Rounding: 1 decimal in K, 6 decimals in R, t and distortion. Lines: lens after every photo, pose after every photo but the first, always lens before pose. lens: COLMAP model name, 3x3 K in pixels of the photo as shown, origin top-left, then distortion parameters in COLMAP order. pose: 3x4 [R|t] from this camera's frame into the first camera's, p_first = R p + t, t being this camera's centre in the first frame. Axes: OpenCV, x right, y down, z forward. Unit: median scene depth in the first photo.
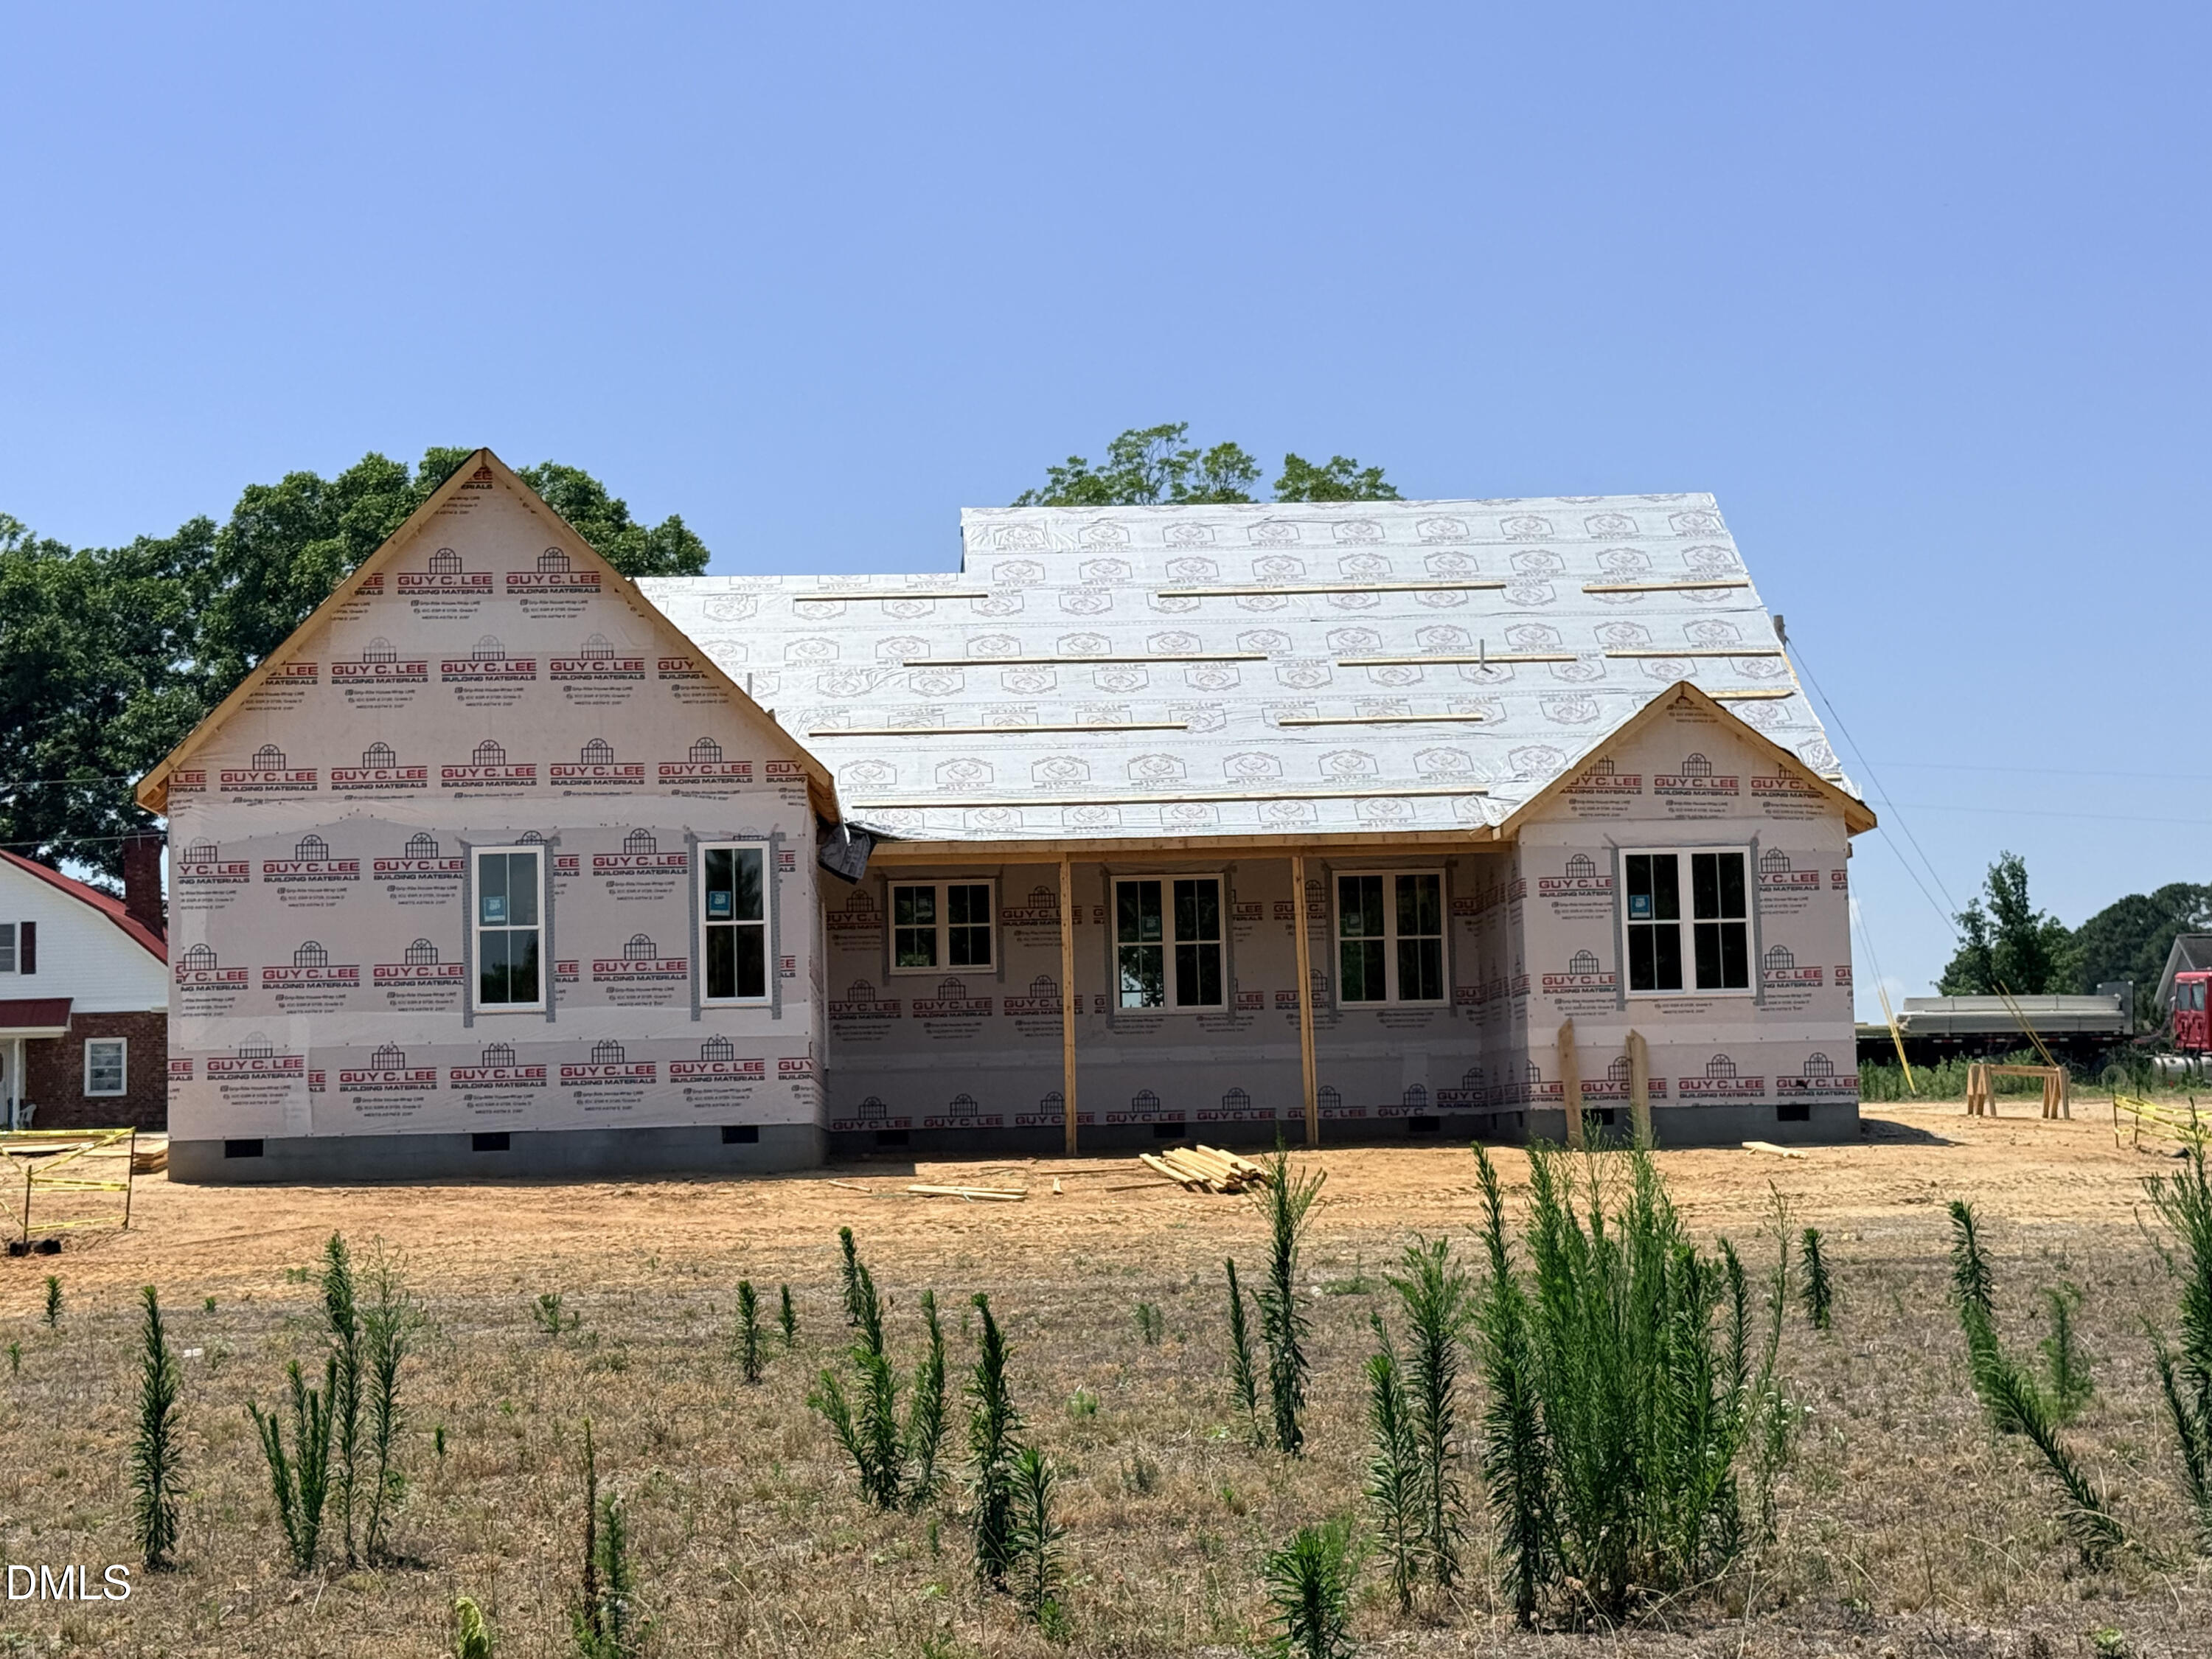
lens RADIAL K [[3547.1, 0, 1109.8], [0, 3547.1, 829.0], [0, 0, 1]] dist [0.139998, 0.000000]
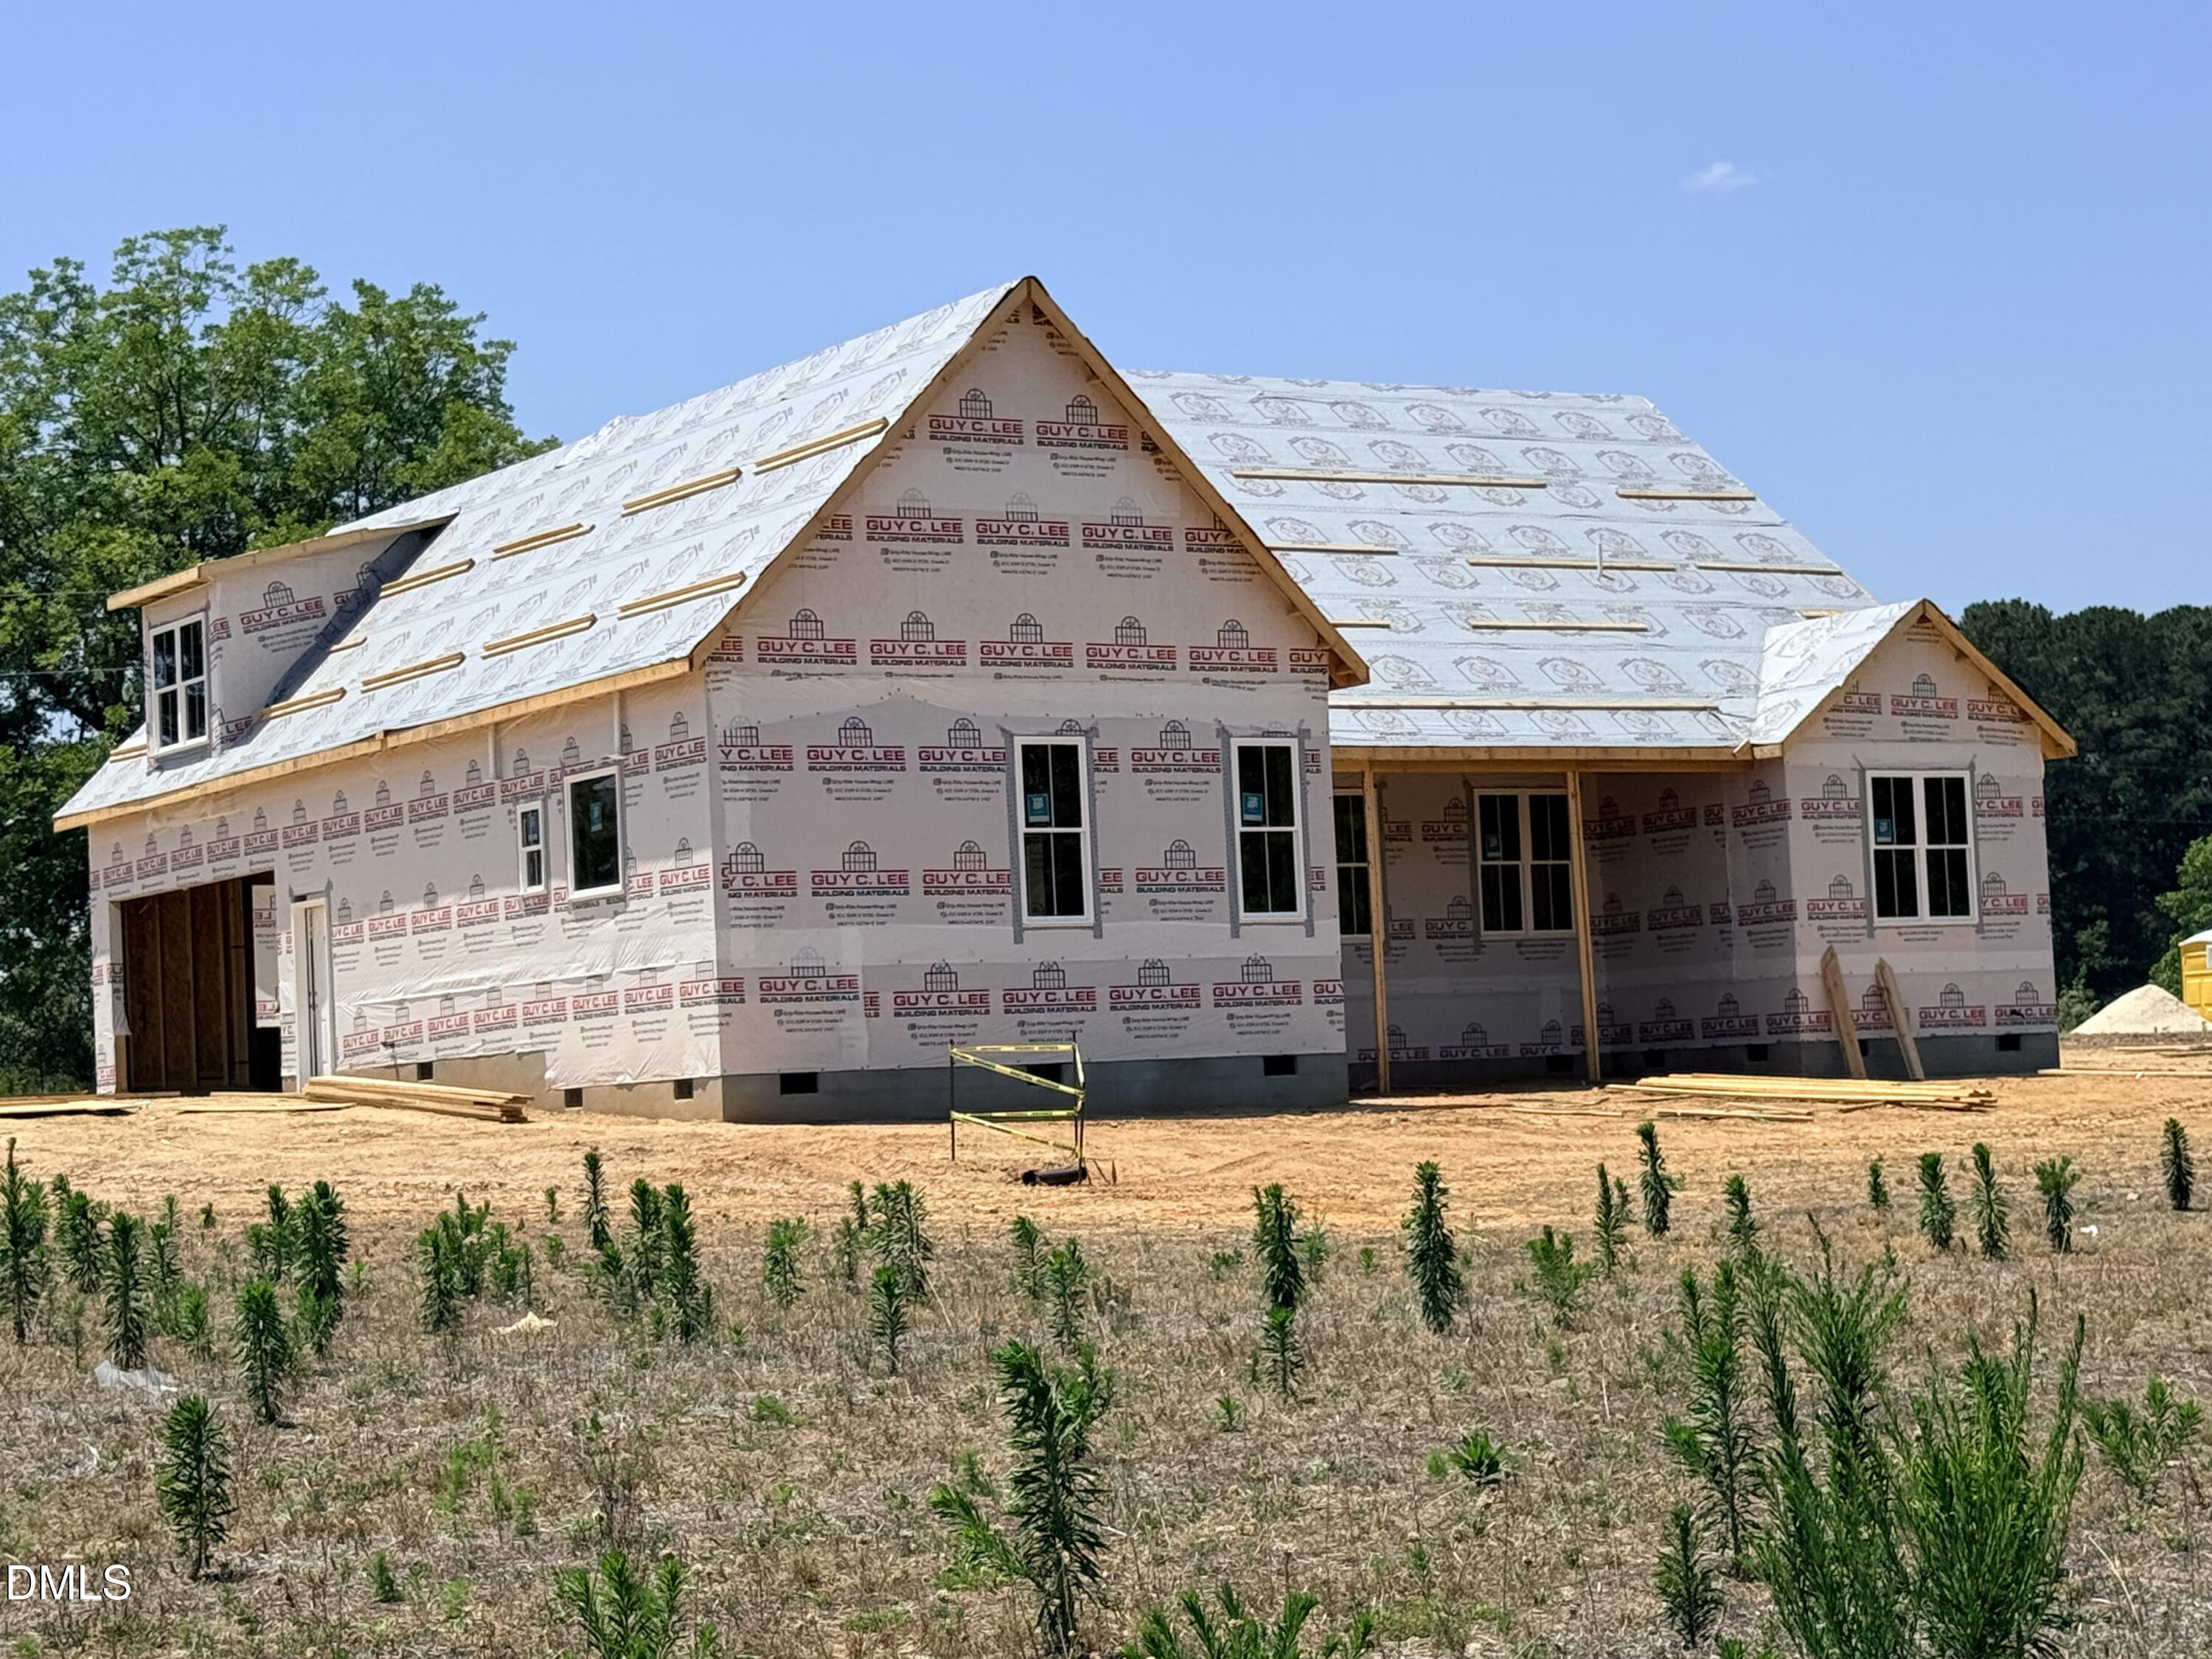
lens RADIAL K [[4575.4, 0, 1102.8], [0, 4575.4, 836.5], [0, 0, 1]] dist [0.058210, 0.000000]
pose [[0.875667, 0.016807, 0.482623, -0.691843], [-0.023809, 0.999681, 0.008385, 0.019505], [-0.482328, -0.018834, 0.875788, 0.013510]]
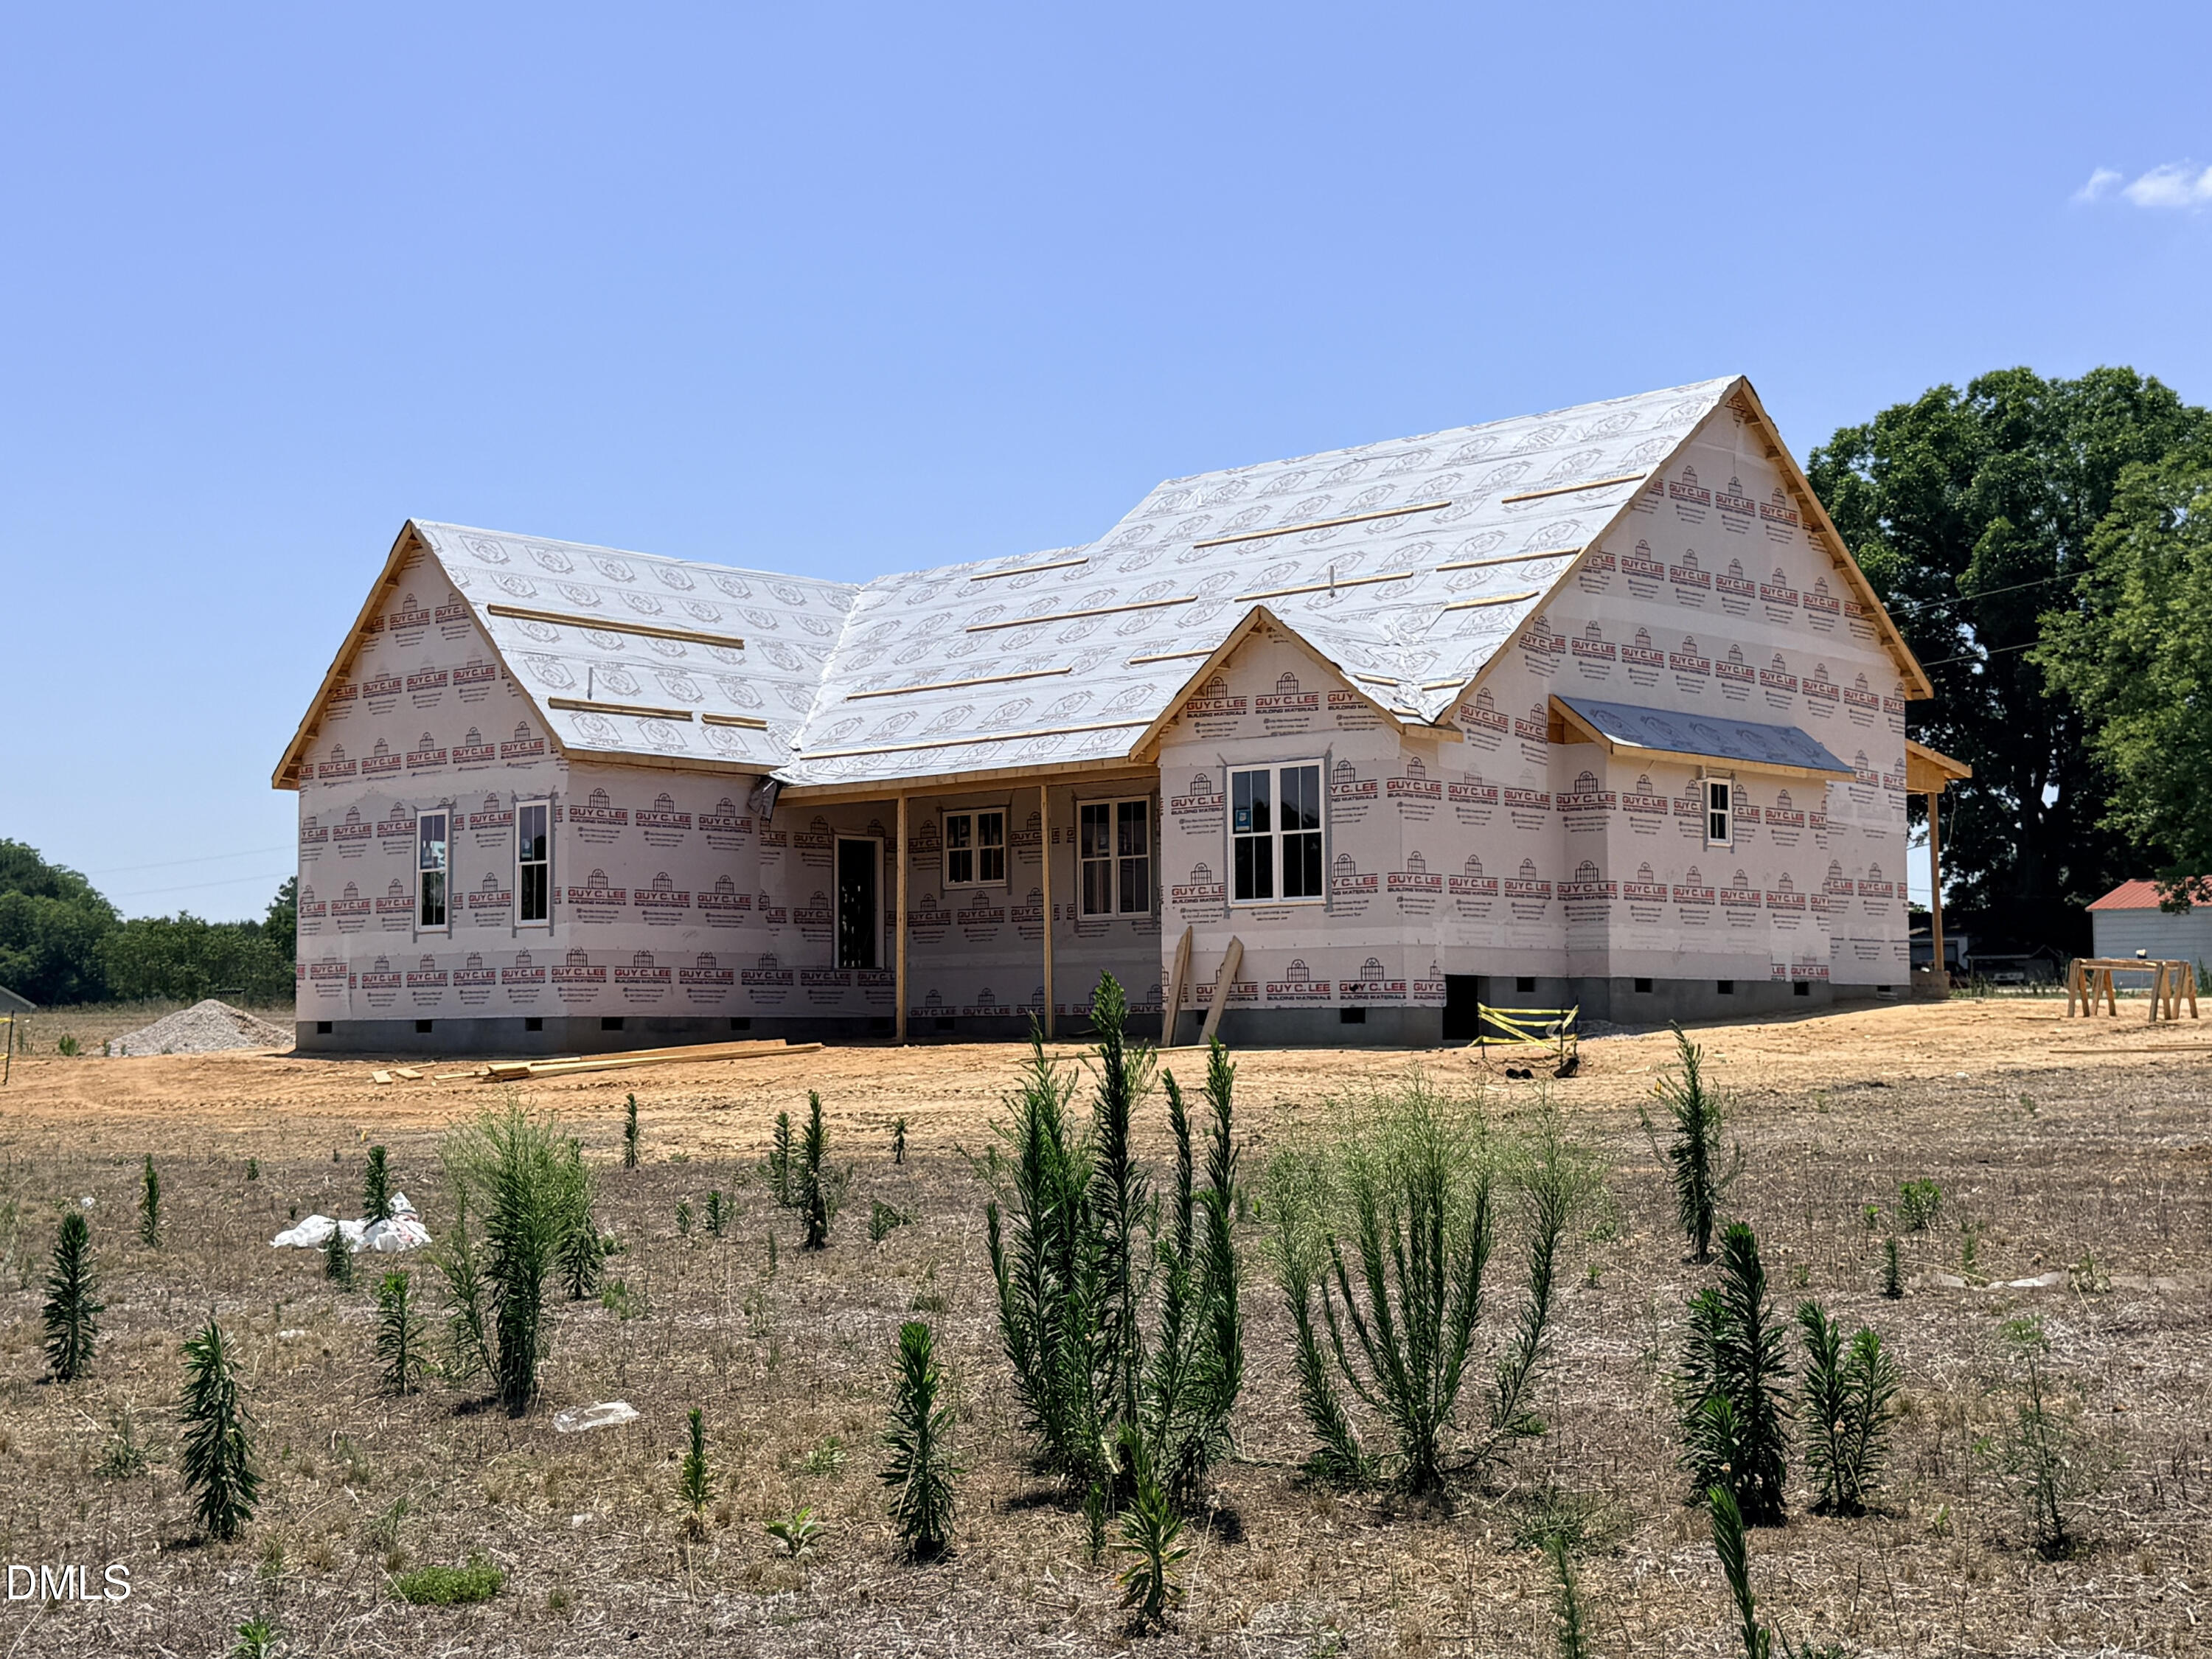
lens RADIAL K [[3005.1, 0, 1108.2], [0, 3005.1, 822.3], [0, 0, 1]] dist [0.005872, 0.000000]
pose [[0.707390, -0.030512, -0.706164, 0.819088], [0.057616, 0.998232, 0.014584, 0.007516], [0.704471, -0.051003, 0.707898, 0.365310]]
